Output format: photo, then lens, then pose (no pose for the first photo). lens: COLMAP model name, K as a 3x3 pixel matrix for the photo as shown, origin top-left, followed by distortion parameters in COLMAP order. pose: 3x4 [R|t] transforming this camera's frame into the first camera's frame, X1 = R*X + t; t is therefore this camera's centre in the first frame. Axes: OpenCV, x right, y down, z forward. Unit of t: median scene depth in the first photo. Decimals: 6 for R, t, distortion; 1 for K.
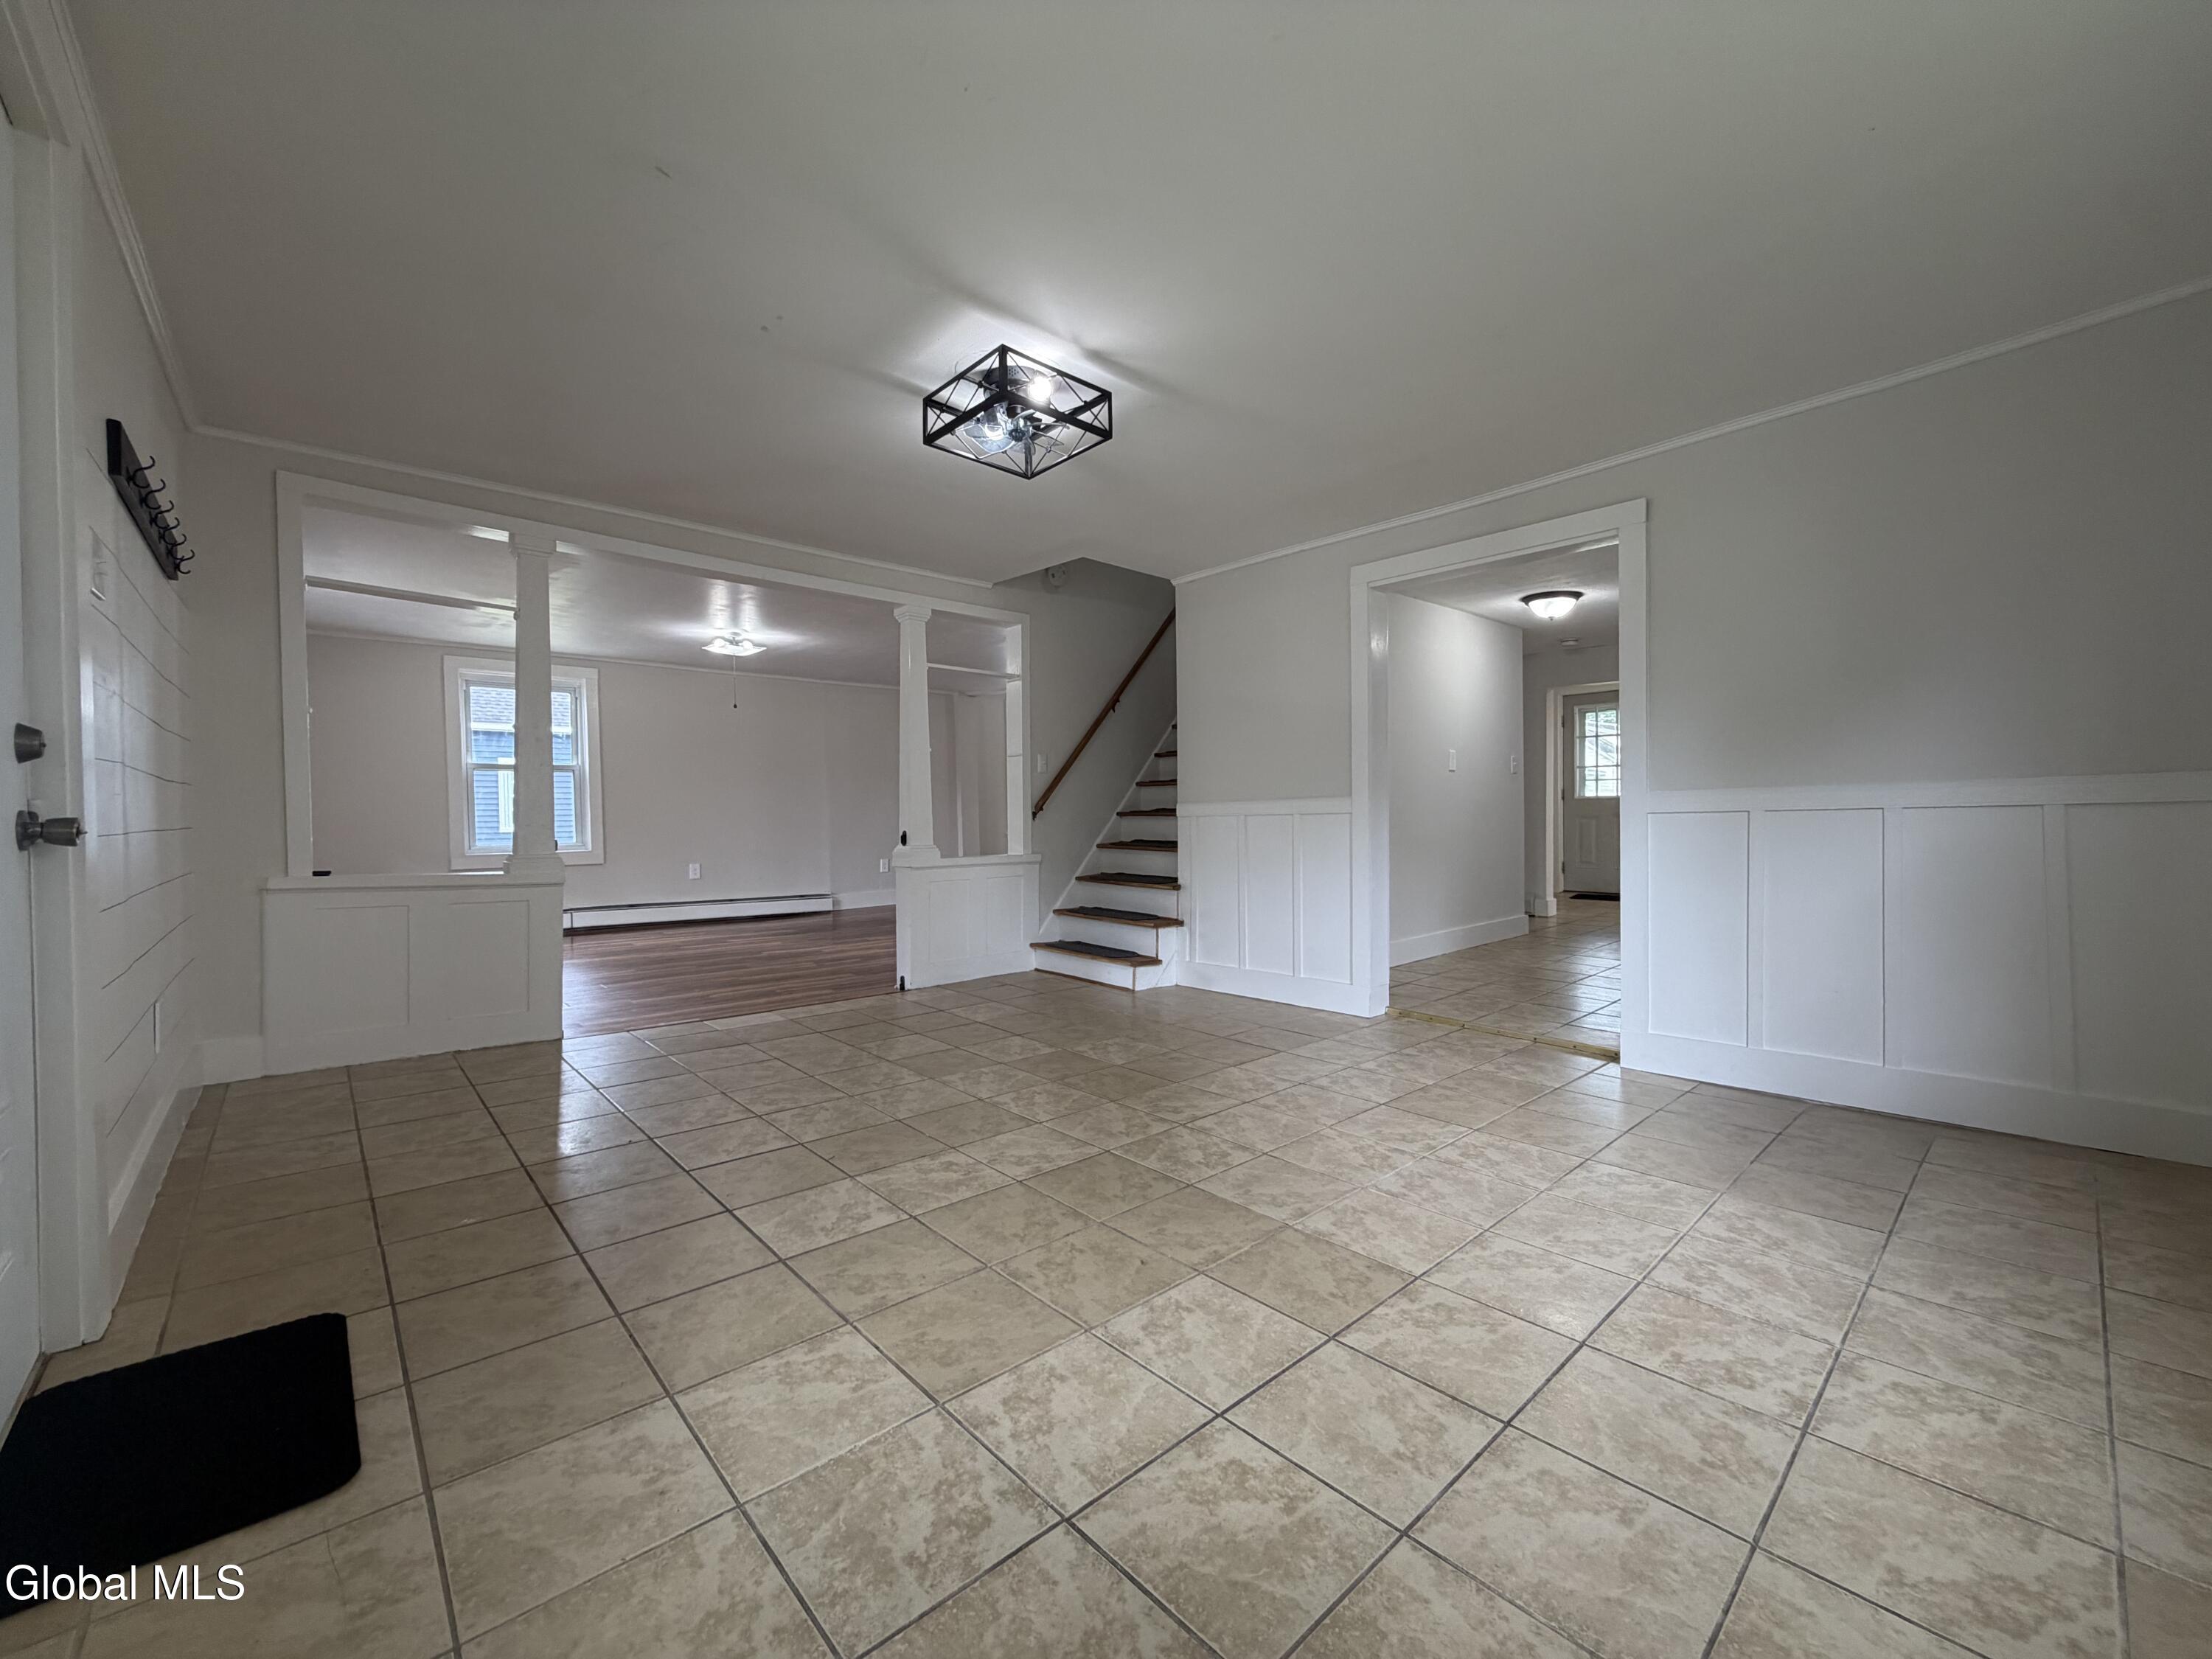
lens RADIAL K [[880.5, 0, 1099.5], [0, 880.5, 825.1], [0, 0, 1]] dist [-0.000521, 0.000484]
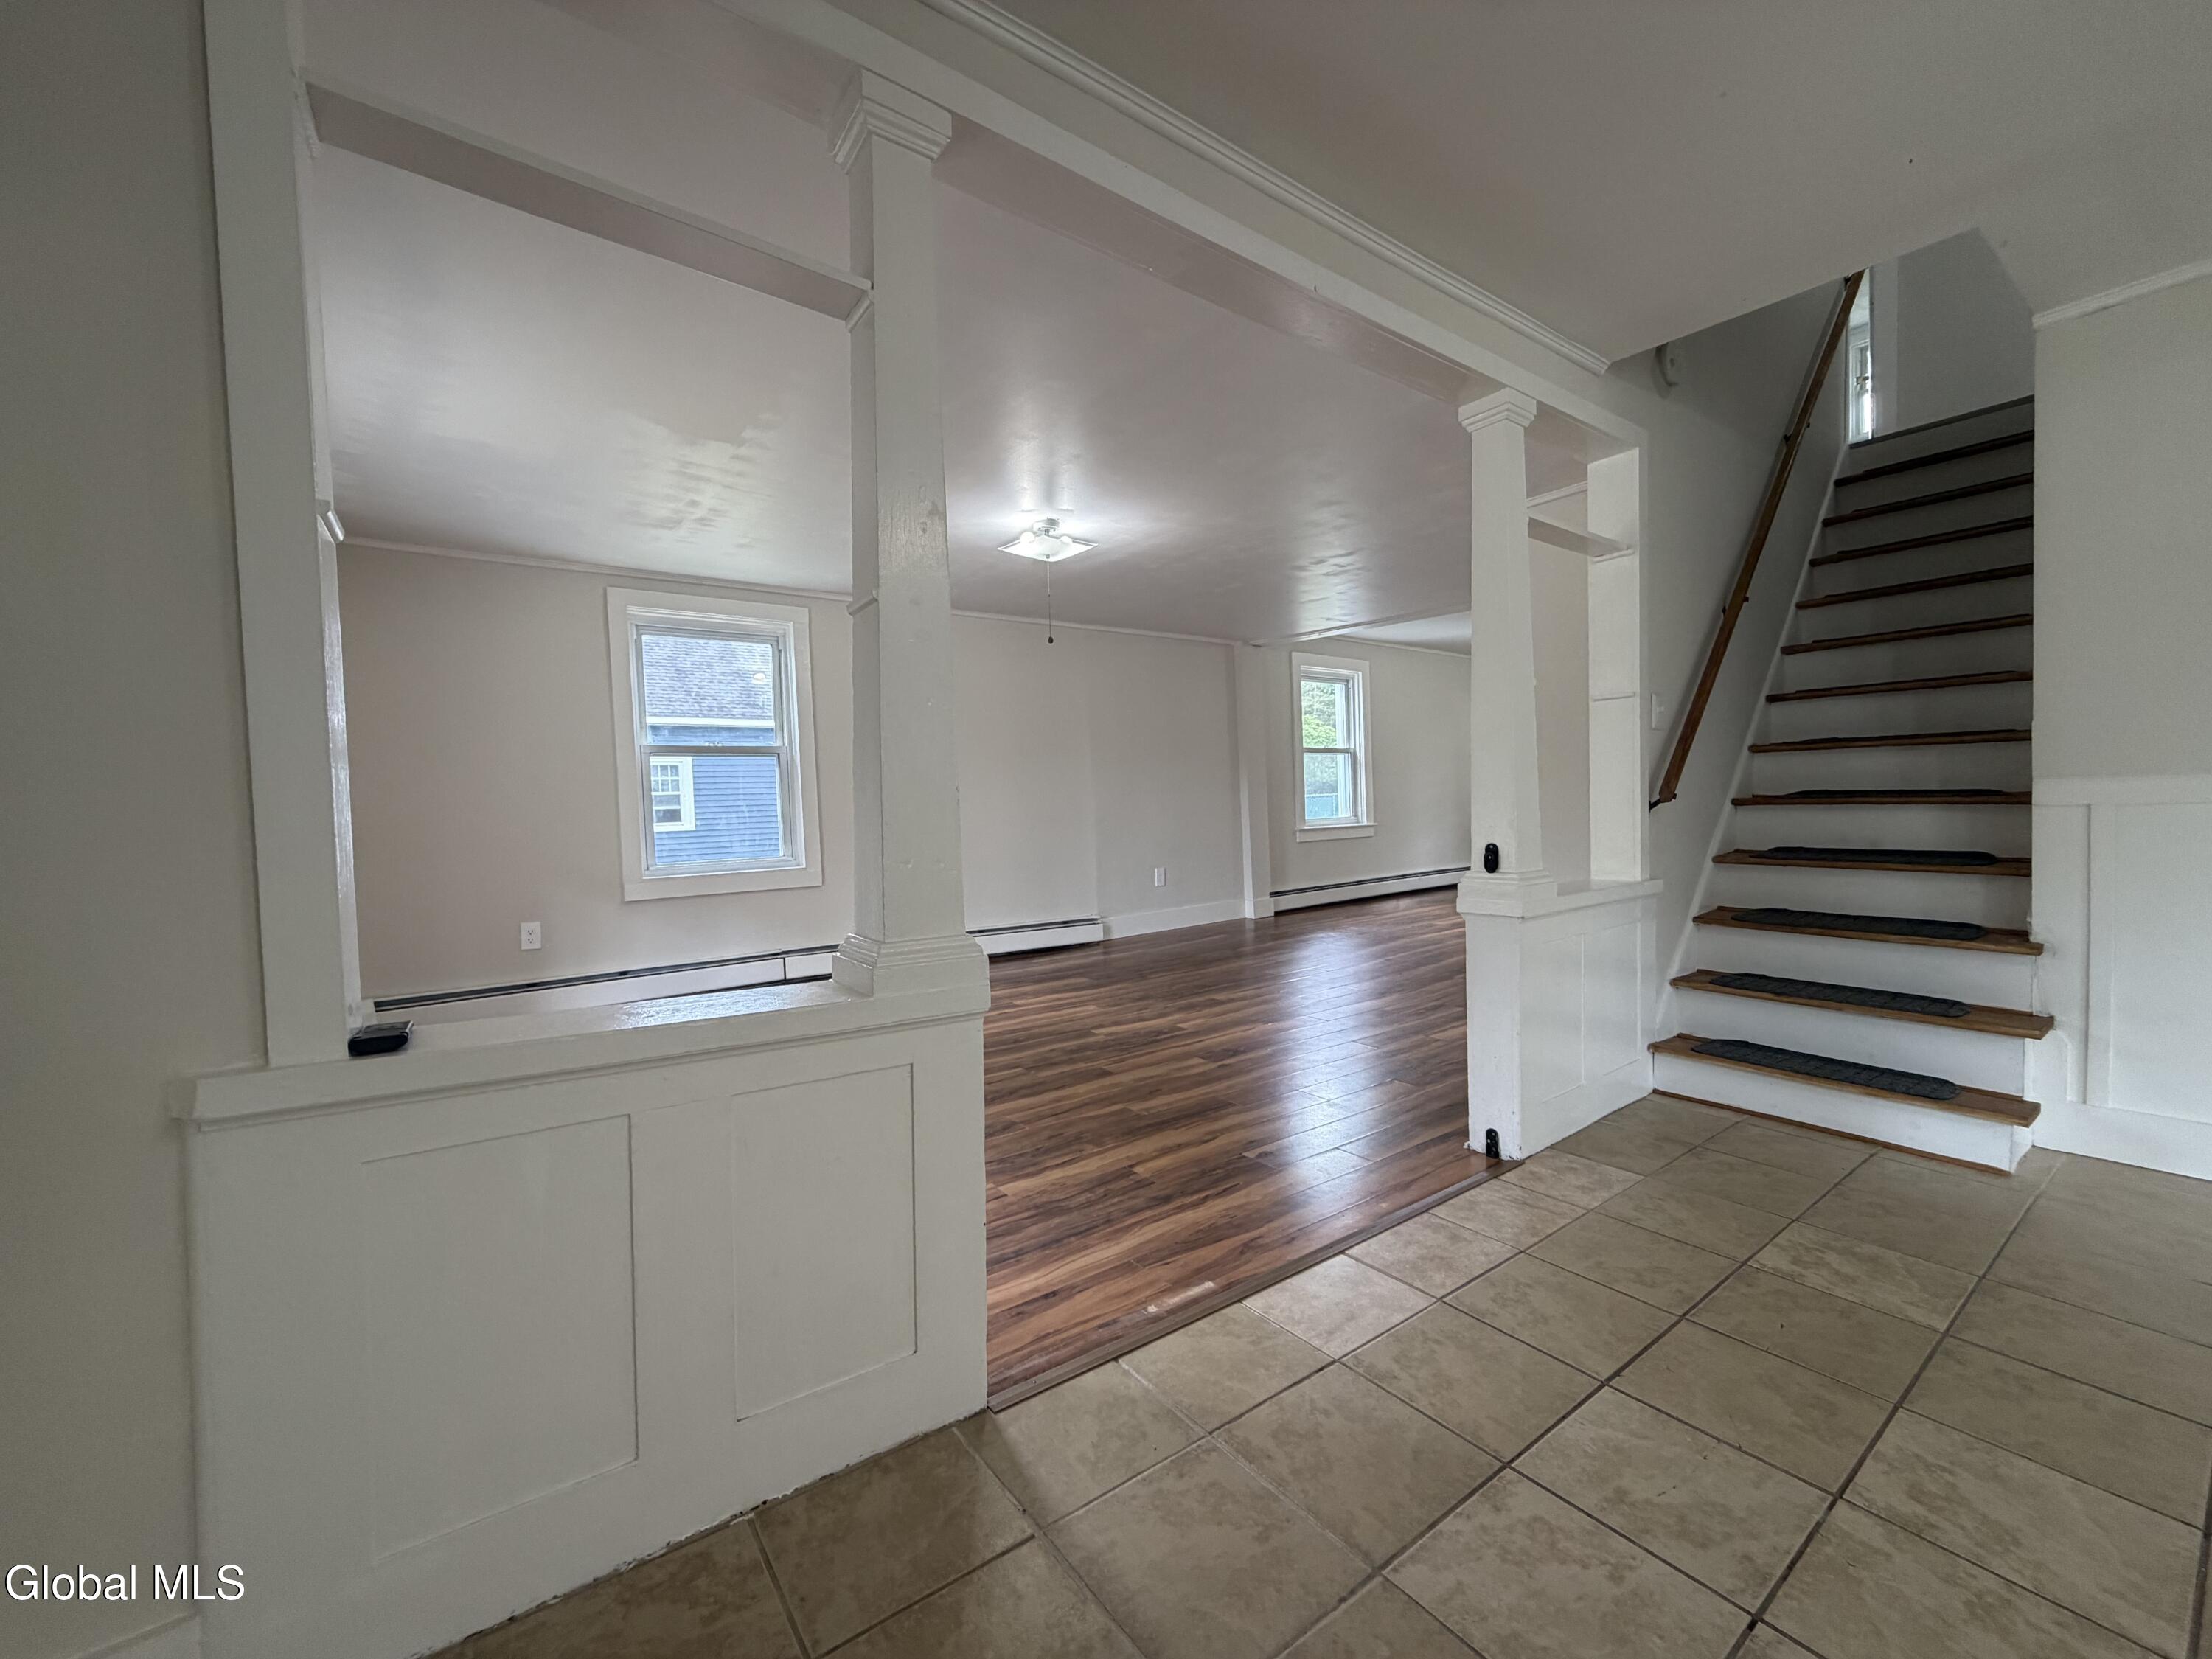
lens RADIAL K [[880.5, 0, 1099.5], [0, 880.5, 825.1], [0, 0, 1]] dist [-0.000521, 0.000484]
pose [[0.994568, -0.016148, -0.102826, -0.616033], [0.017654, 0.999750, 0.013749, -0.023281], [0.102578, -0.015490, 0.994604, 0.742895]]
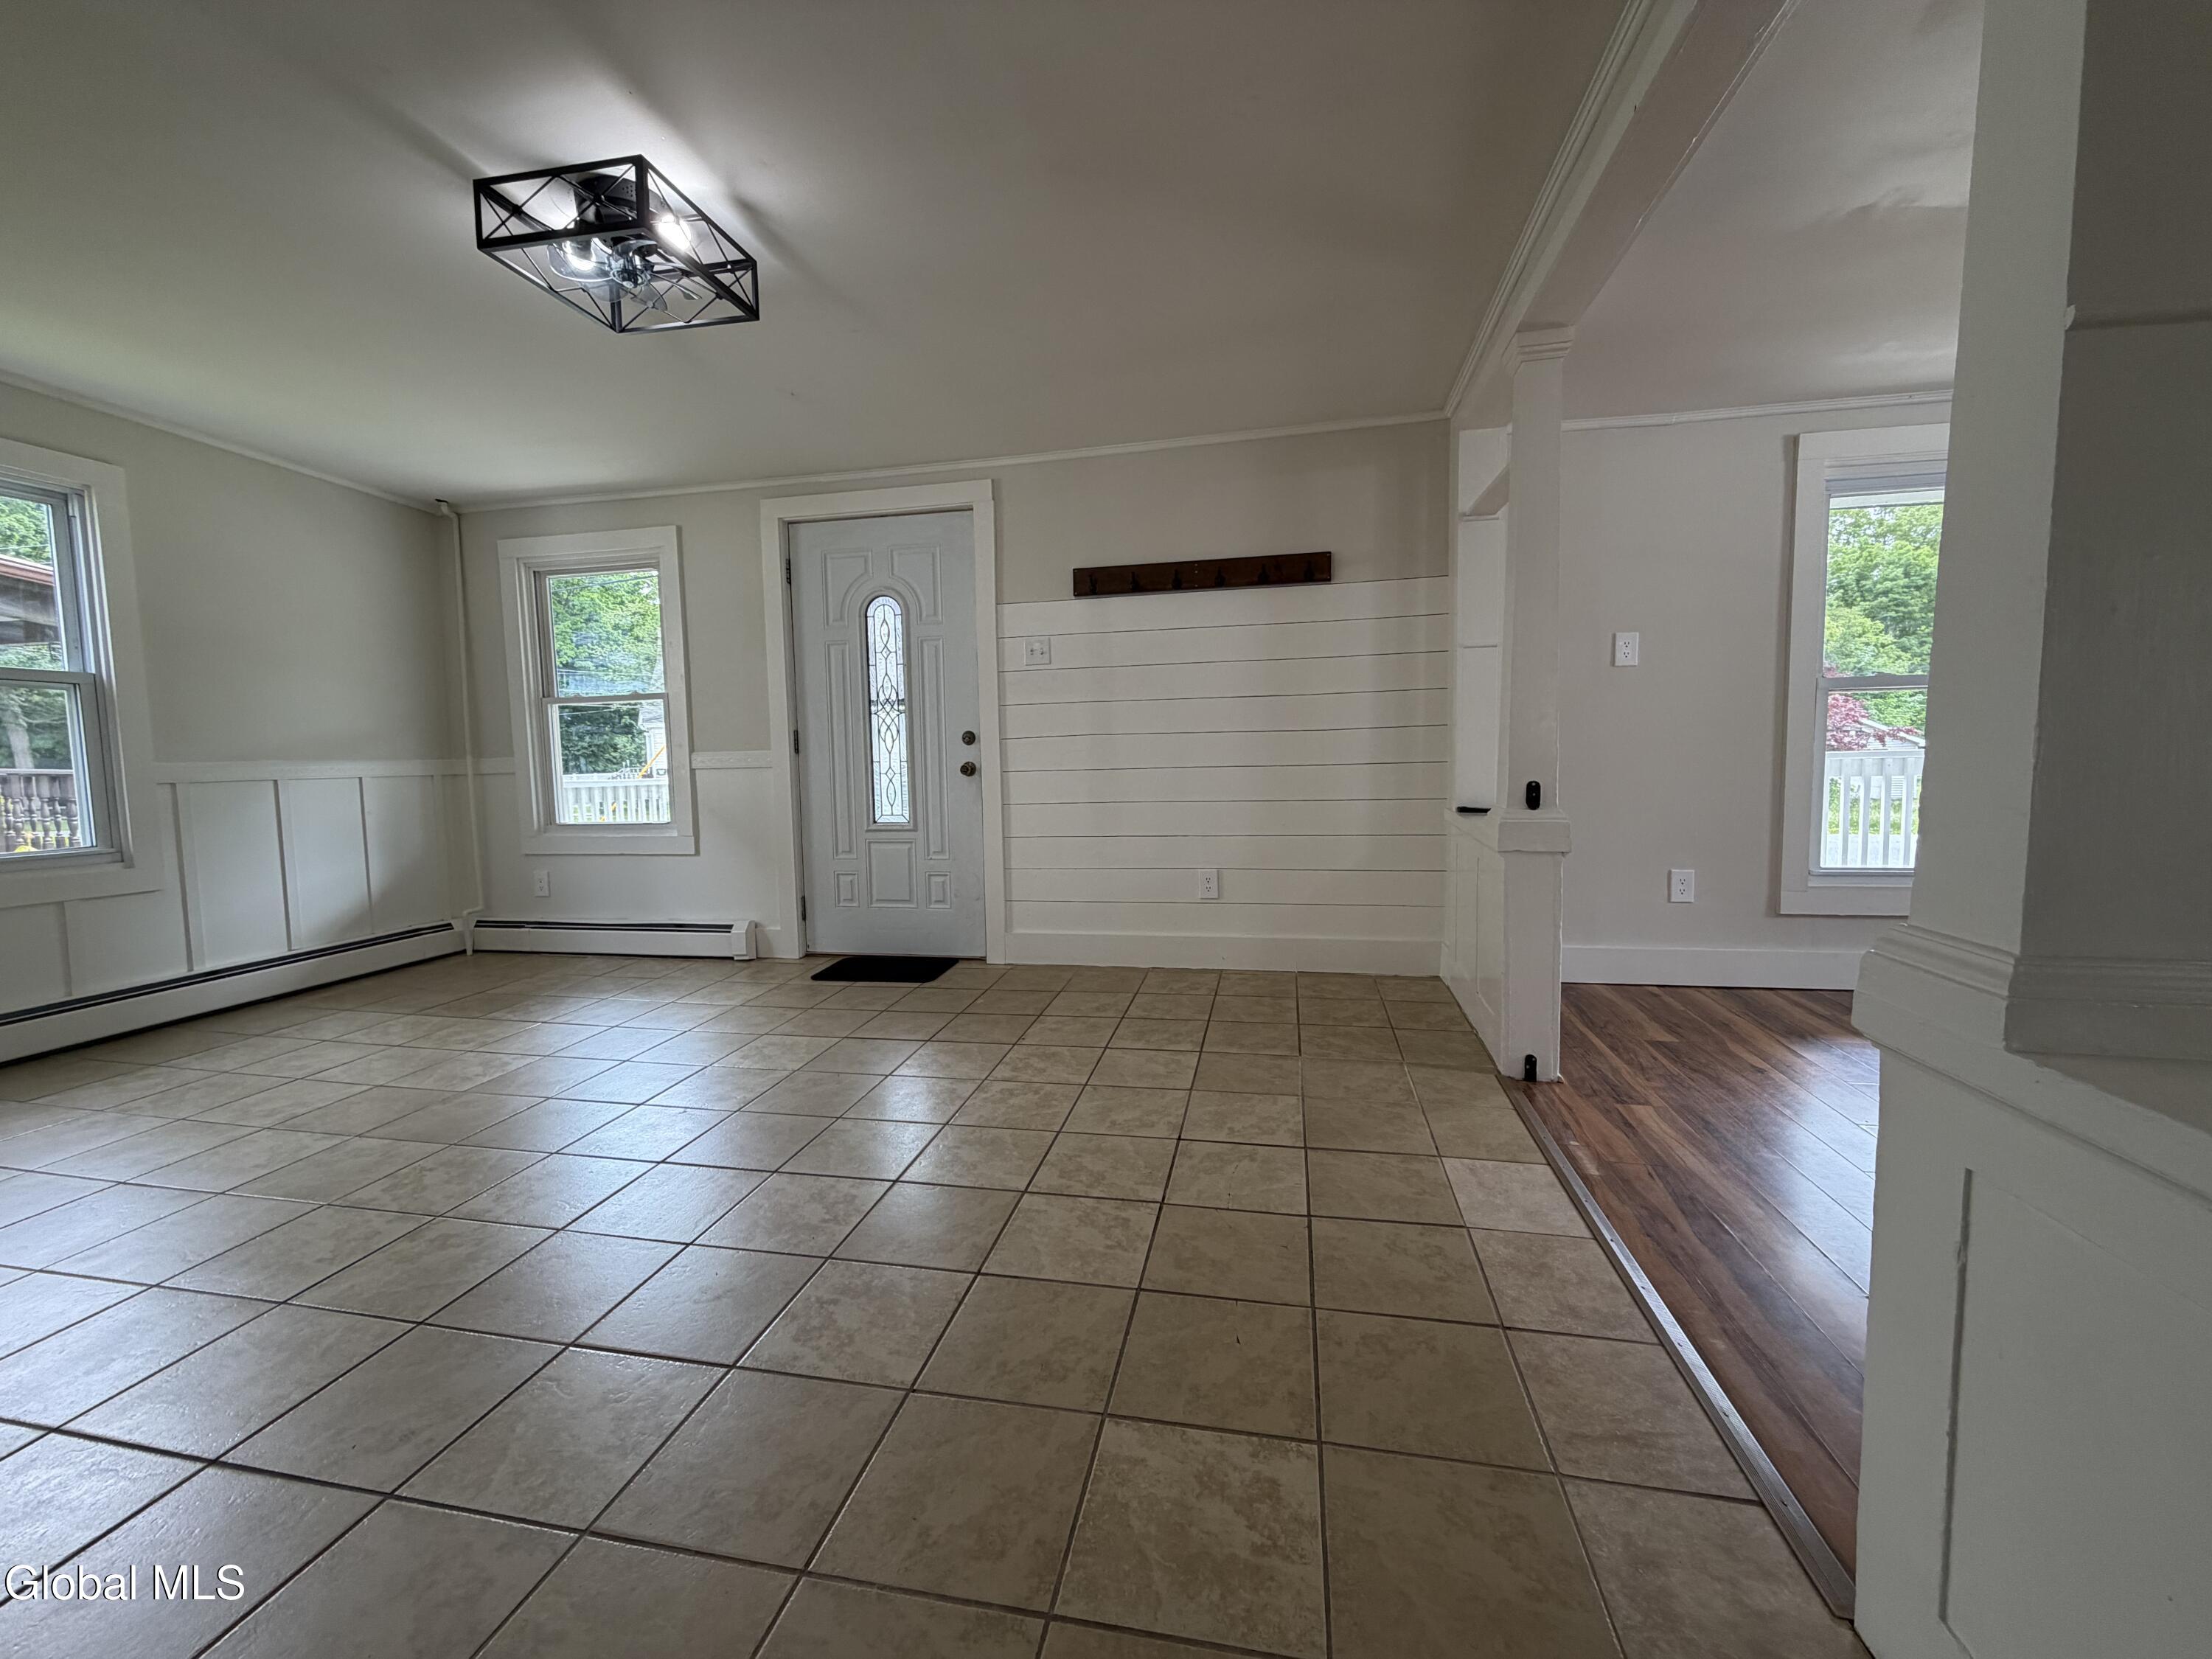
lens RADIAL K [[877.0, 0, 1099.7], [0, 877.0, 833.1], [0, 0, 1]] dist [0.000235, 0.000197]
pose [[-0.807868, 0.073762, -0.584730, 0.046808], [0.019976, 0.994994, 0.097918, -0.026522], [0.589025, 0.067424, -0.805297, 1.621555]]
